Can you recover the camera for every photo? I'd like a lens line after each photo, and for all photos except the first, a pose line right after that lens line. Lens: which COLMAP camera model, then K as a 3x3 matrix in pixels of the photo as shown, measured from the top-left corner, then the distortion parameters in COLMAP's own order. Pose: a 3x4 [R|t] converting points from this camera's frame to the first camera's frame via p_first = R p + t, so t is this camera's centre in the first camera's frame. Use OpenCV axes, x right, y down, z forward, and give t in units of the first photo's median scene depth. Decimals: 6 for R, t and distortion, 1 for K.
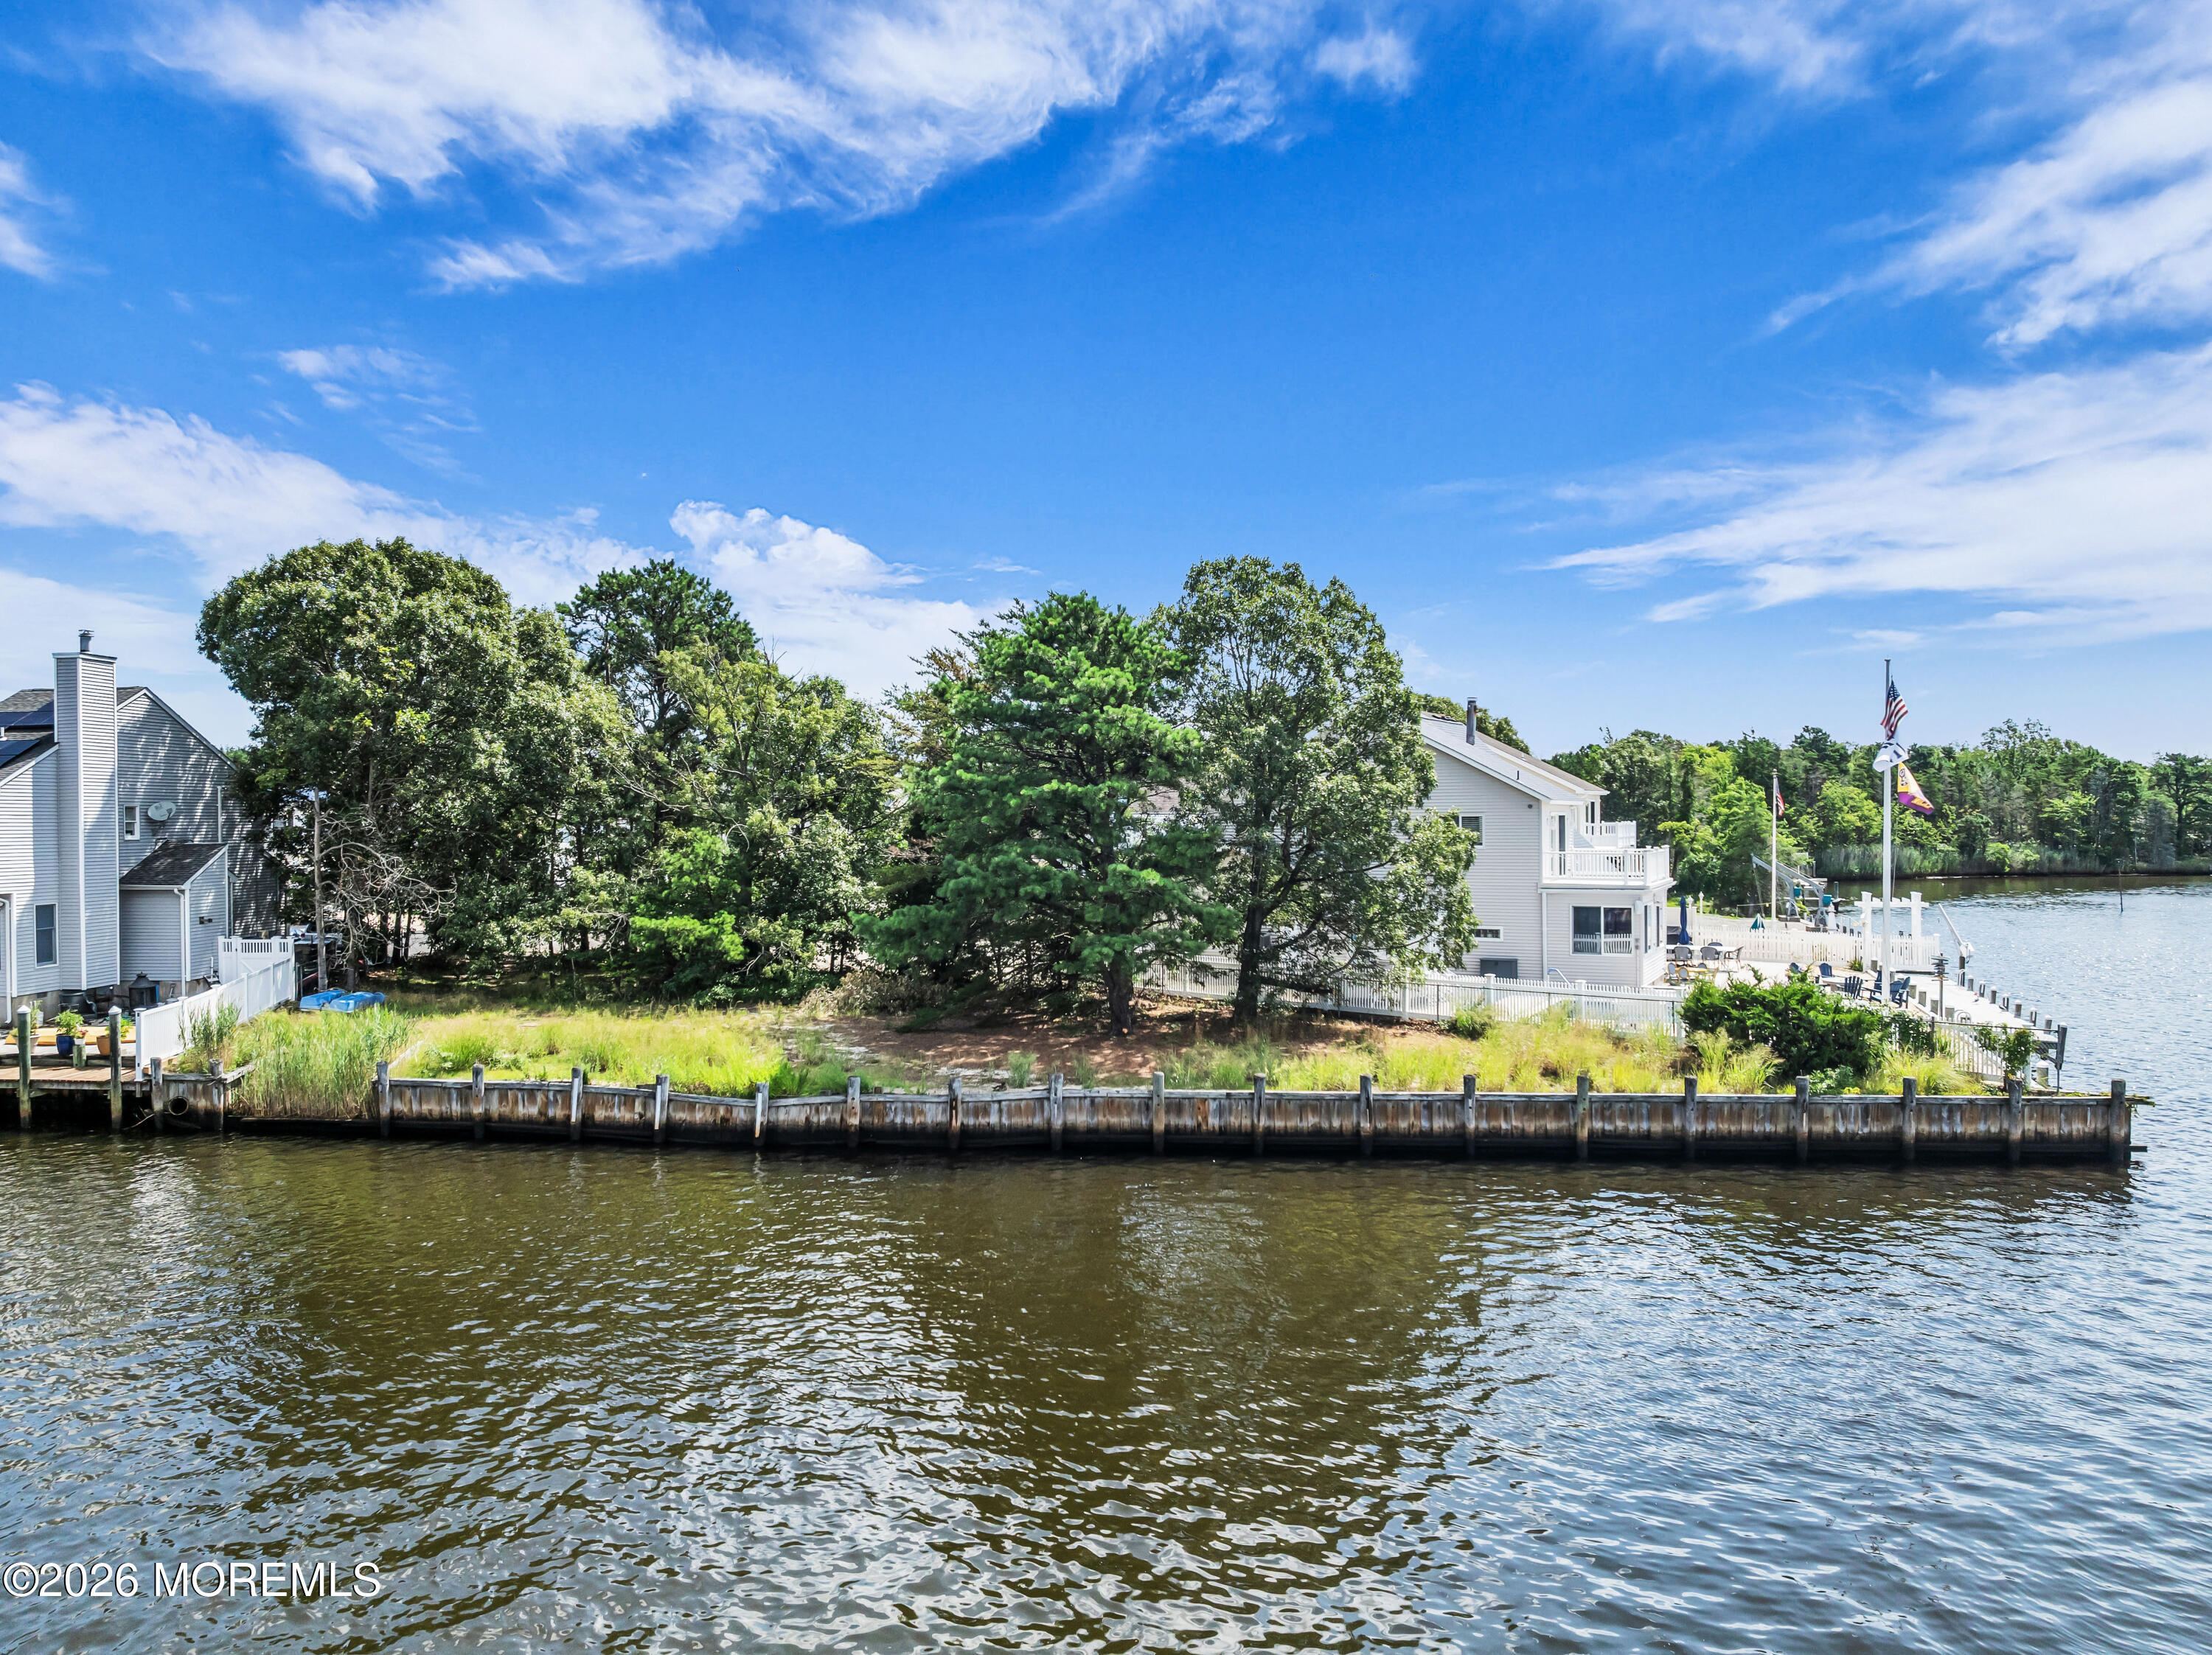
lens RADIAL K [[1570.6, 0, 1108.4], [0, 1570.6, 820.1], [0, 0, 1]] dist [-0.049776, 0.016203]
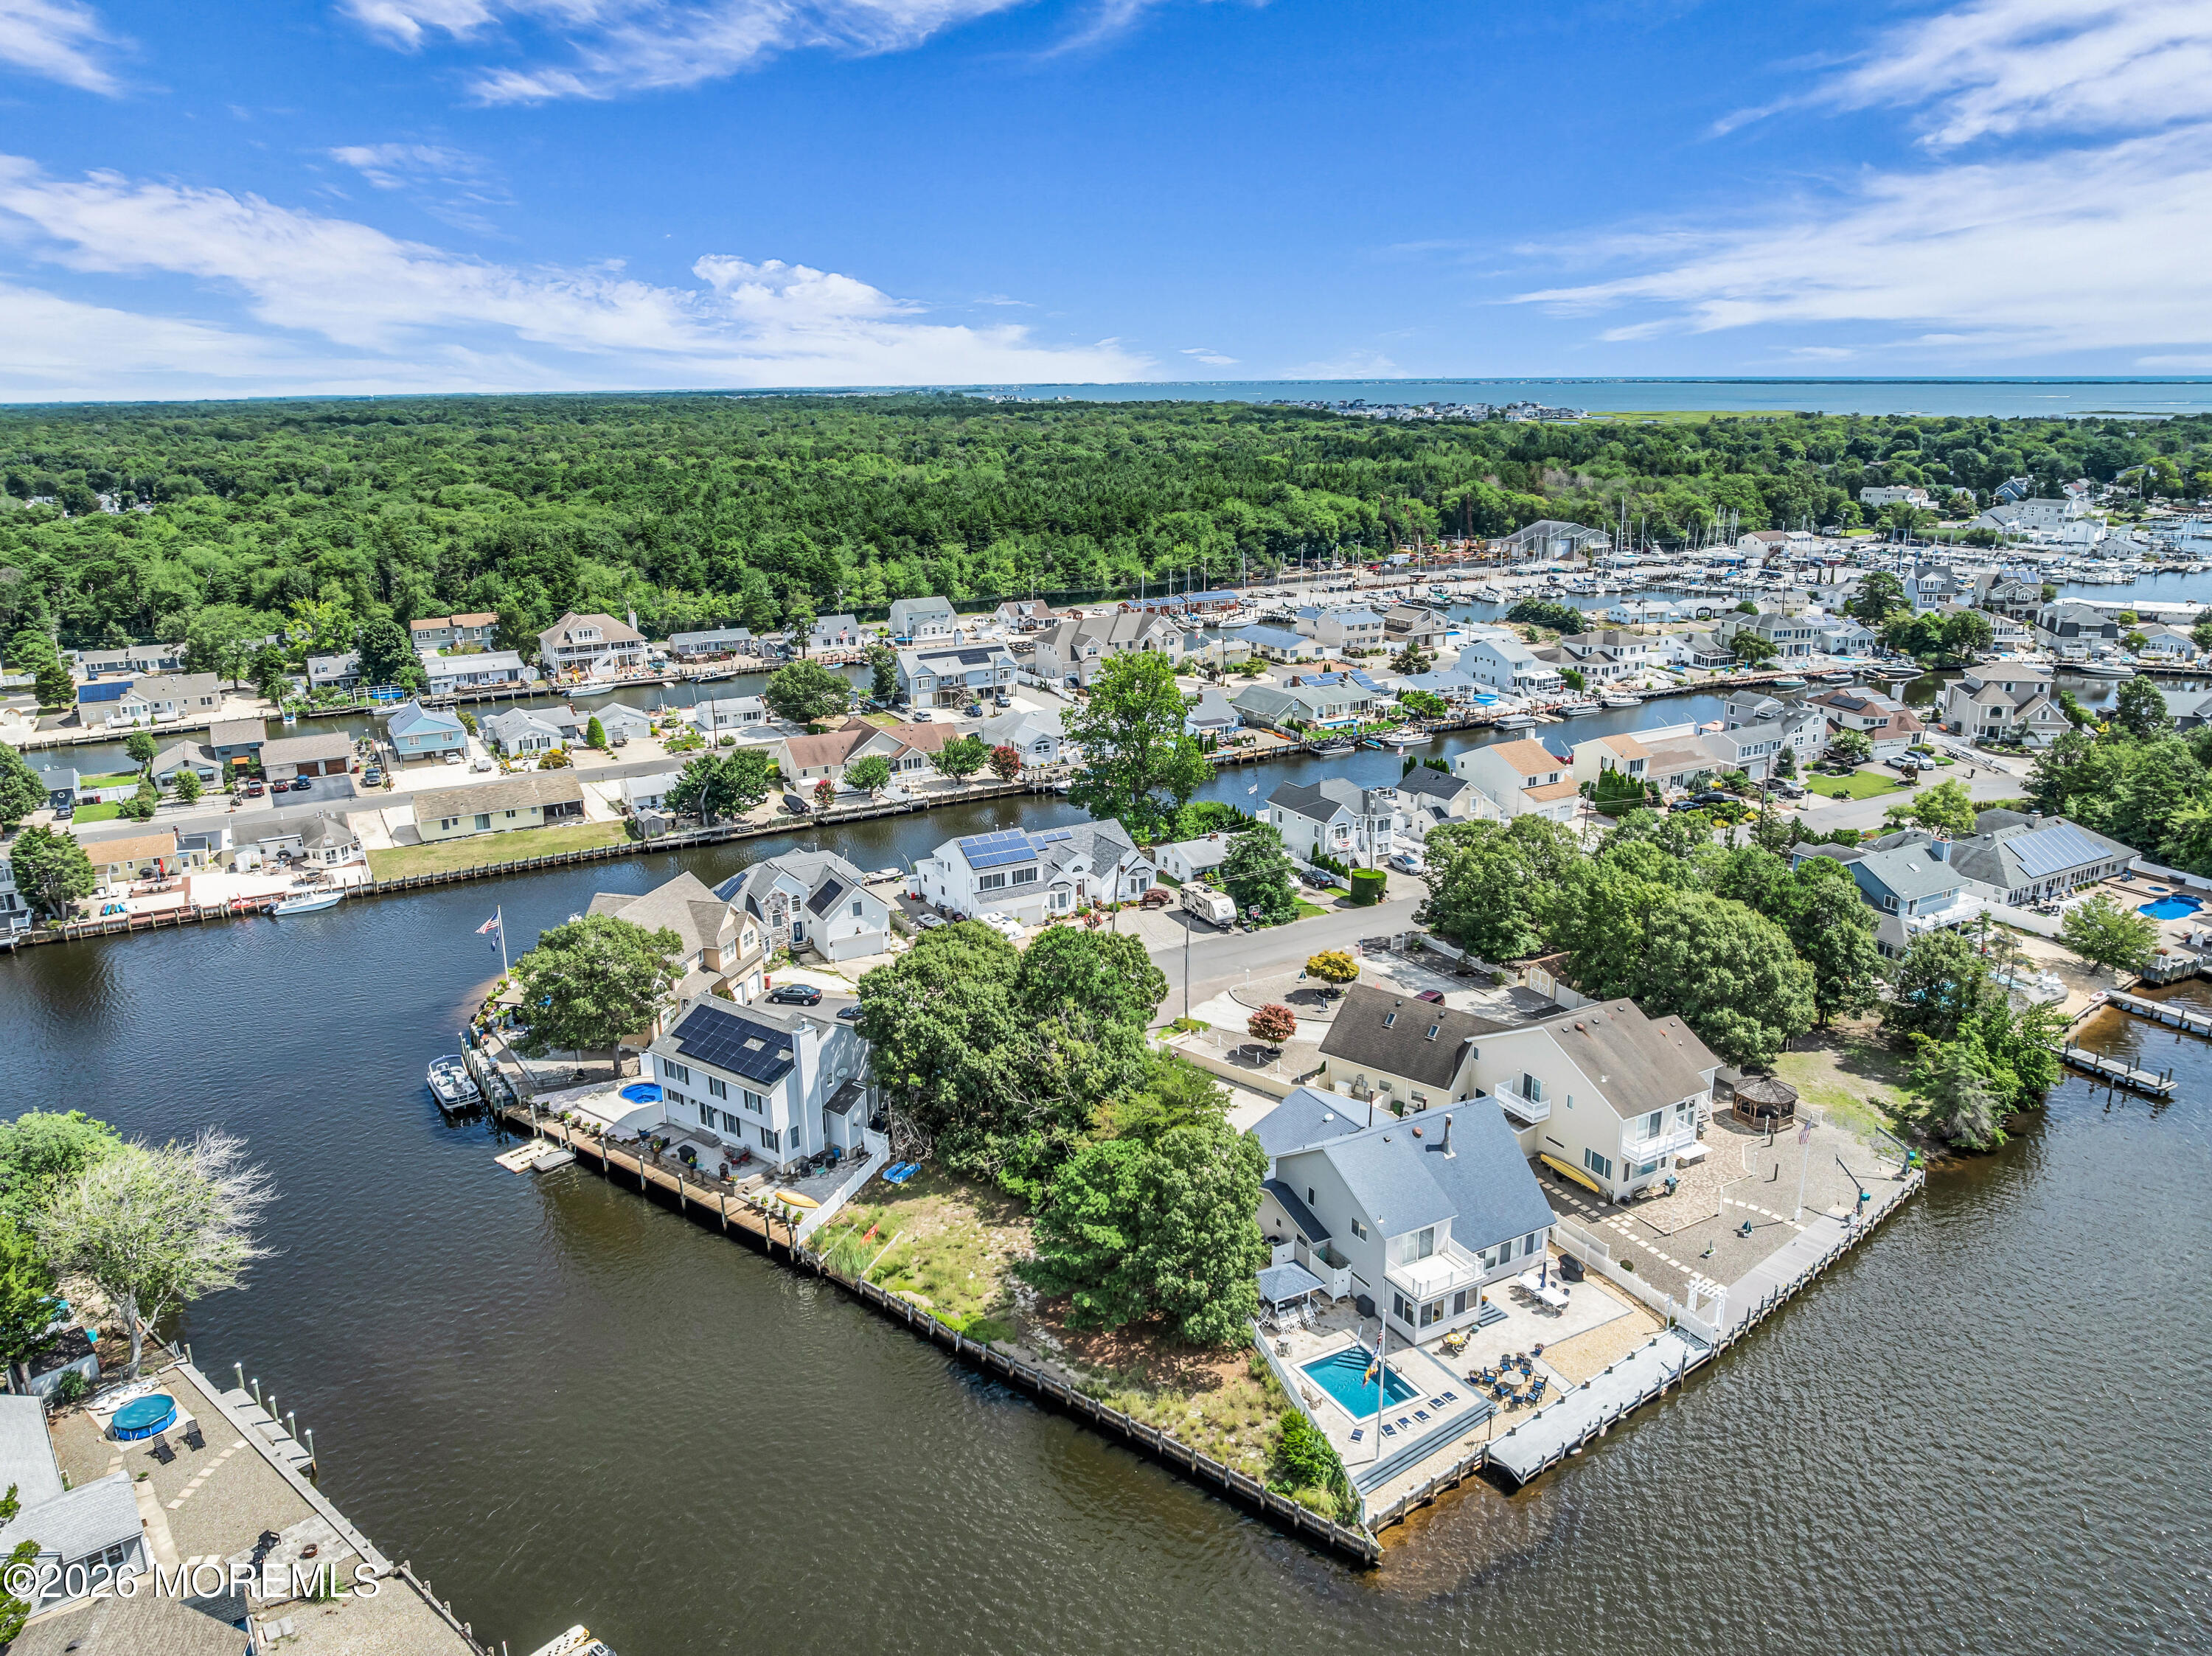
lens RADIAL K [[1570.7, 0, 1108.4], [0, 1570.7, 820.6], [0, 0, 1]] dist [-0.049776, 0.016203]
pose [[0.829813, 0.149882, -0.537537, 1.257865], [0.002724, 0.962156, 0.272484, -1.360102], [0.558035, -0.227575, 0.798002, -0.780626]]
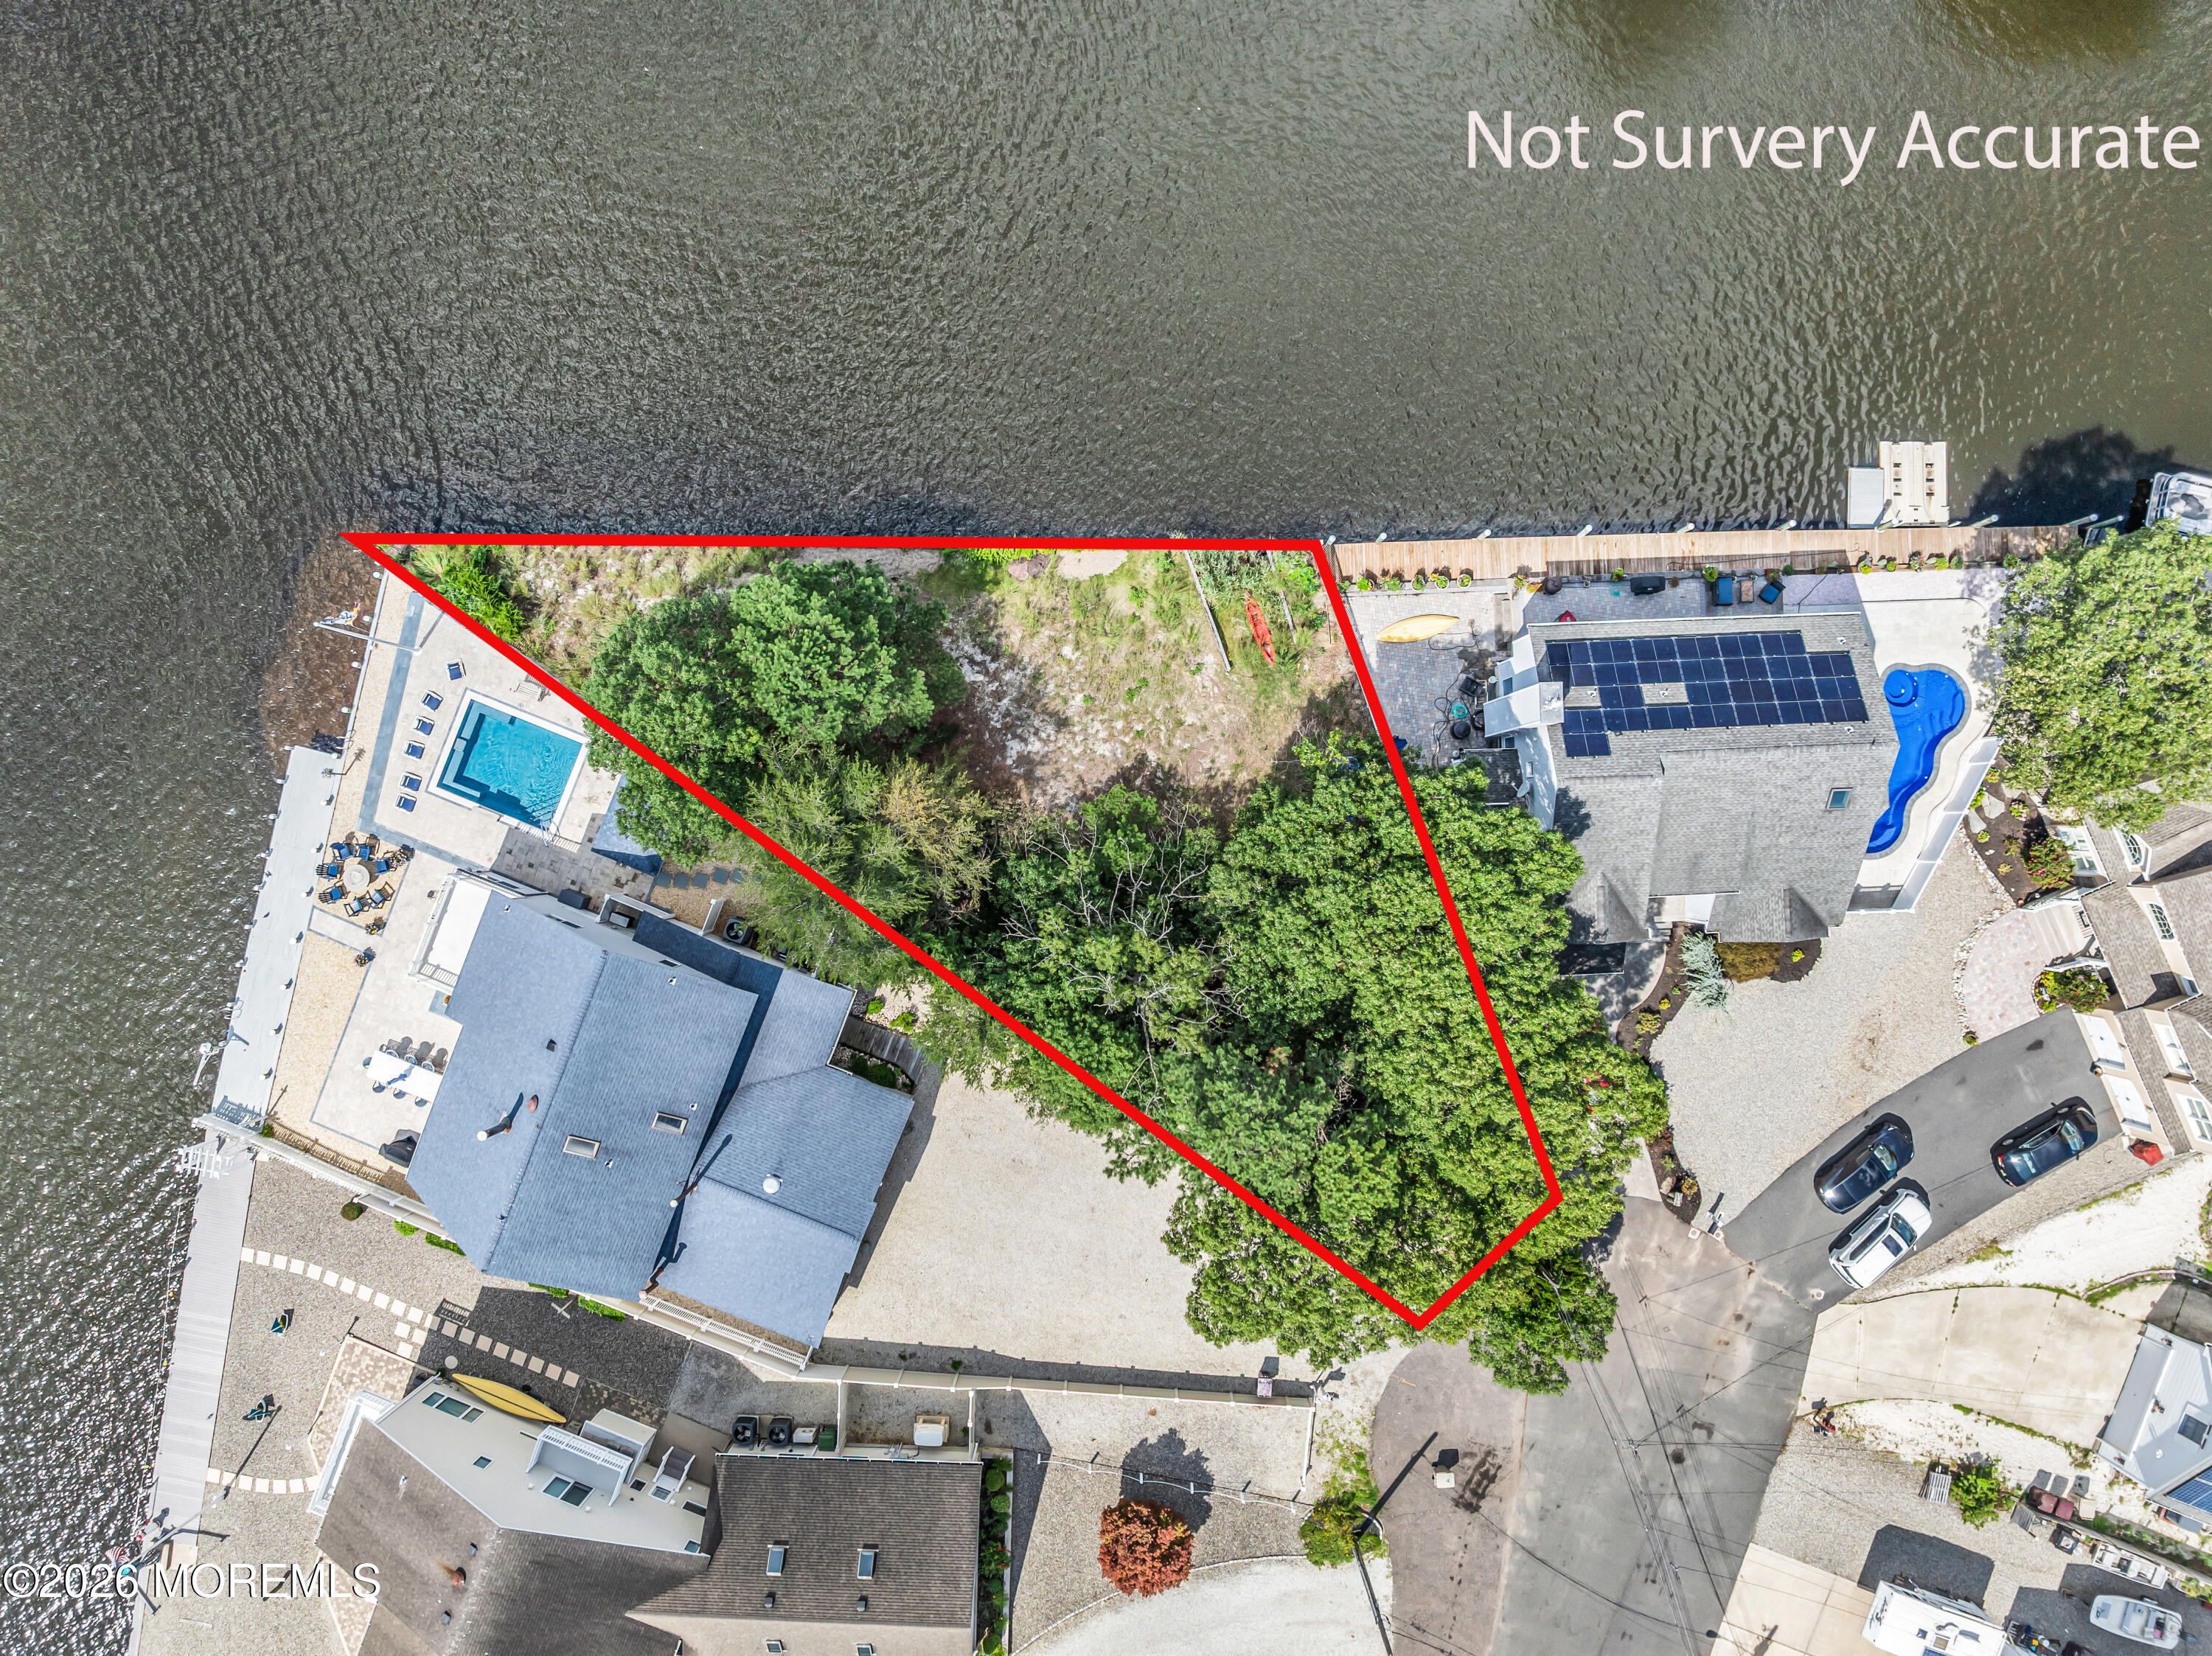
lens RADIAL K [[1570.7, 0, 1108.4], [0, 1570.7, 820.6], [0, 0, 1]] dist [-0.049776, 0.016203]
pose [[-0.994804, 0.100545, 0.016005, -0.366908], [0.015545, -0.005362, 0.999865, -1.811095], [0.100617, 0.994918, 0.003771, 1.313197]]
